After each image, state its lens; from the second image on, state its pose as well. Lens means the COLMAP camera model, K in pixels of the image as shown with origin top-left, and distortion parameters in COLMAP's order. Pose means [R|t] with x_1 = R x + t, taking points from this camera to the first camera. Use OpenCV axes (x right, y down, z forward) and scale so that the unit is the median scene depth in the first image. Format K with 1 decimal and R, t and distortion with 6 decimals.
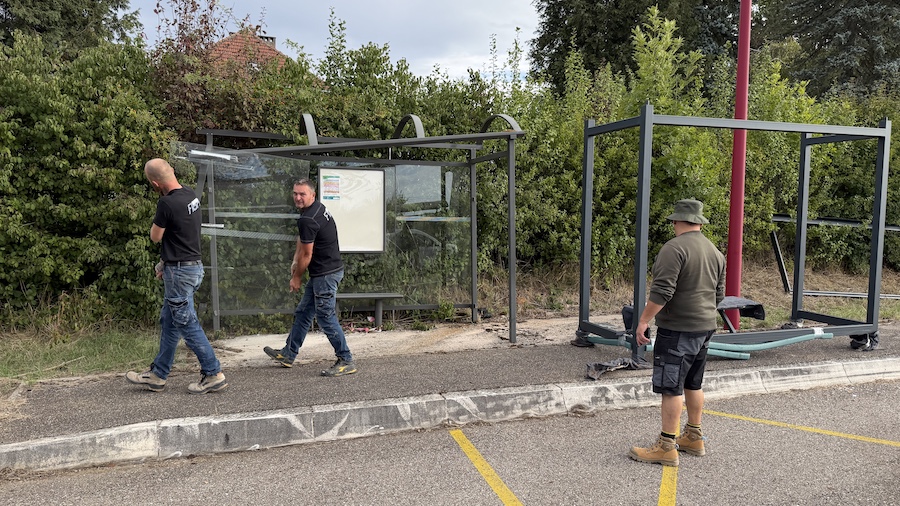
lens RADIAL K [[635.2, 0, 447.9], [0, 635.2, 259.7], [0, 0, 1]] dist [0.098673, -0.123077]
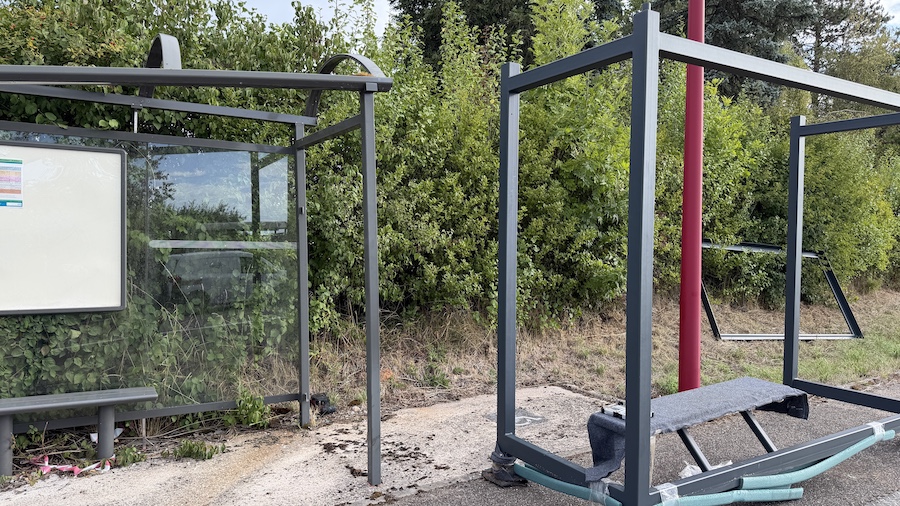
lens RADIAL K [[635.2, 0, 447.9], [0, 635.2, 259.7], [0, 0, 1]] dist [0.098673, -0.123077]
pose [[0.973261, -0.007675, 0.229573, 0.032896], [0.016642, 0.999171, -0.037147, -0.024730], [-0.229098, 0.039974, 0.972582, 0.373440]]
